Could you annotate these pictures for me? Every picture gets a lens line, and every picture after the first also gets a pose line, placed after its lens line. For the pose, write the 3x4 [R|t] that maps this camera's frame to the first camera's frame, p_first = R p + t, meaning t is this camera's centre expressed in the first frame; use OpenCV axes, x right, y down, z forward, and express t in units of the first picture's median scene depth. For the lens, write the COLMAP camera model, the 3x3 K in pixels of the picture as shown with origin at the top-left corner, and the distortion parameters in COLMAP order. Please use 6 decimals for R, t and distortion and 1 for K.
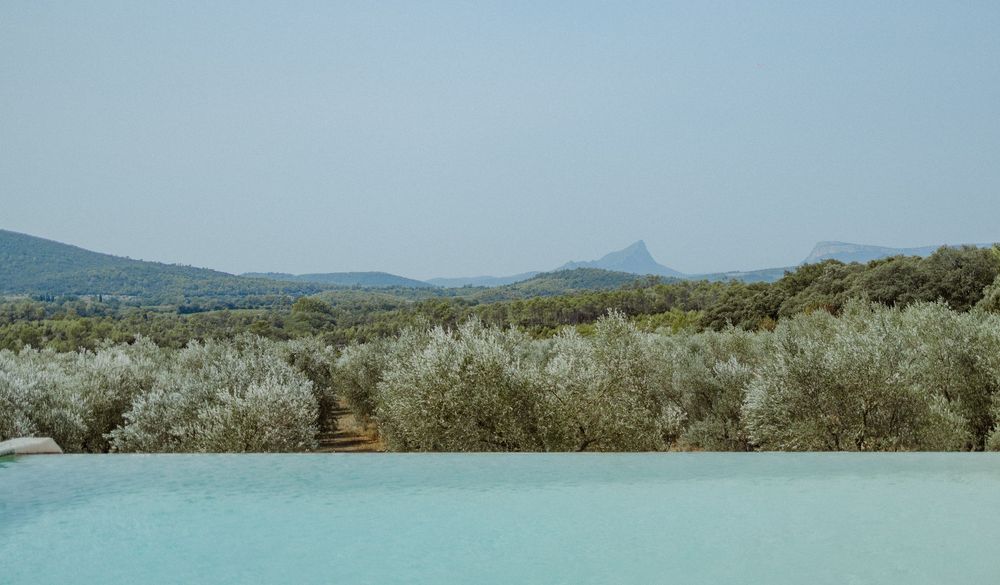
lens RADIAL K [[1010.4, 0, 503.1], [0, 1010.4, 292.9], [0, 0, 1]] dist [0.013053, 0.000000]
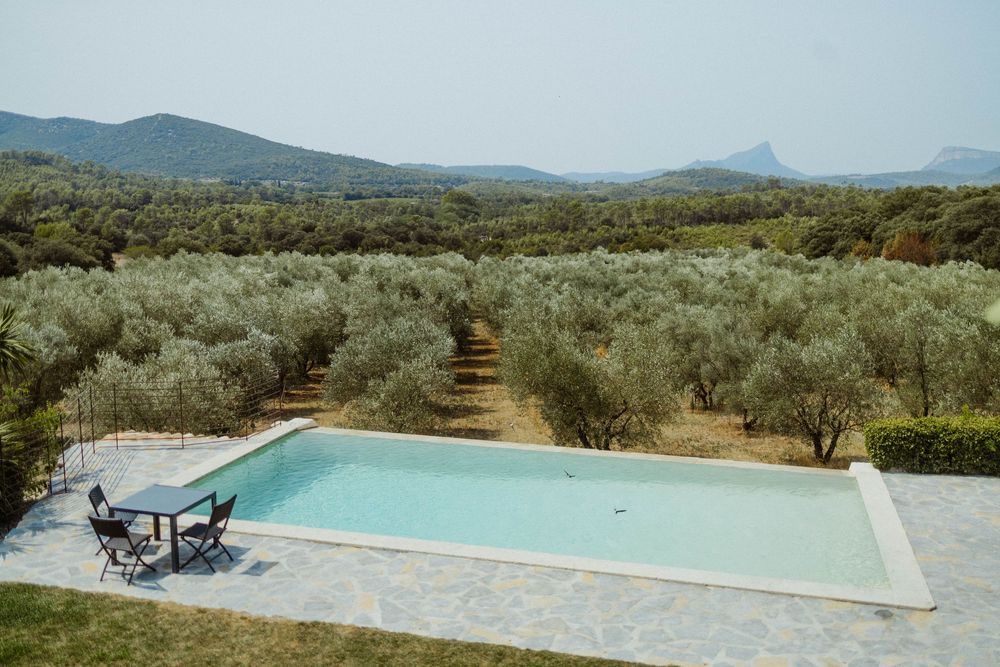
lens RADIAL K [[1000.3, 0, 498.0], [0, 1000.3, 332.9], [0, 0, 1]] dist [0.011862, 0.000000]
pose [[0.988175, 0.053518, -0.143685, 0.021697], [-0.025193, 0.981042, 0.192149, -0.053716], [0.151244, -0.186257, 0.970790, -0.101642]]
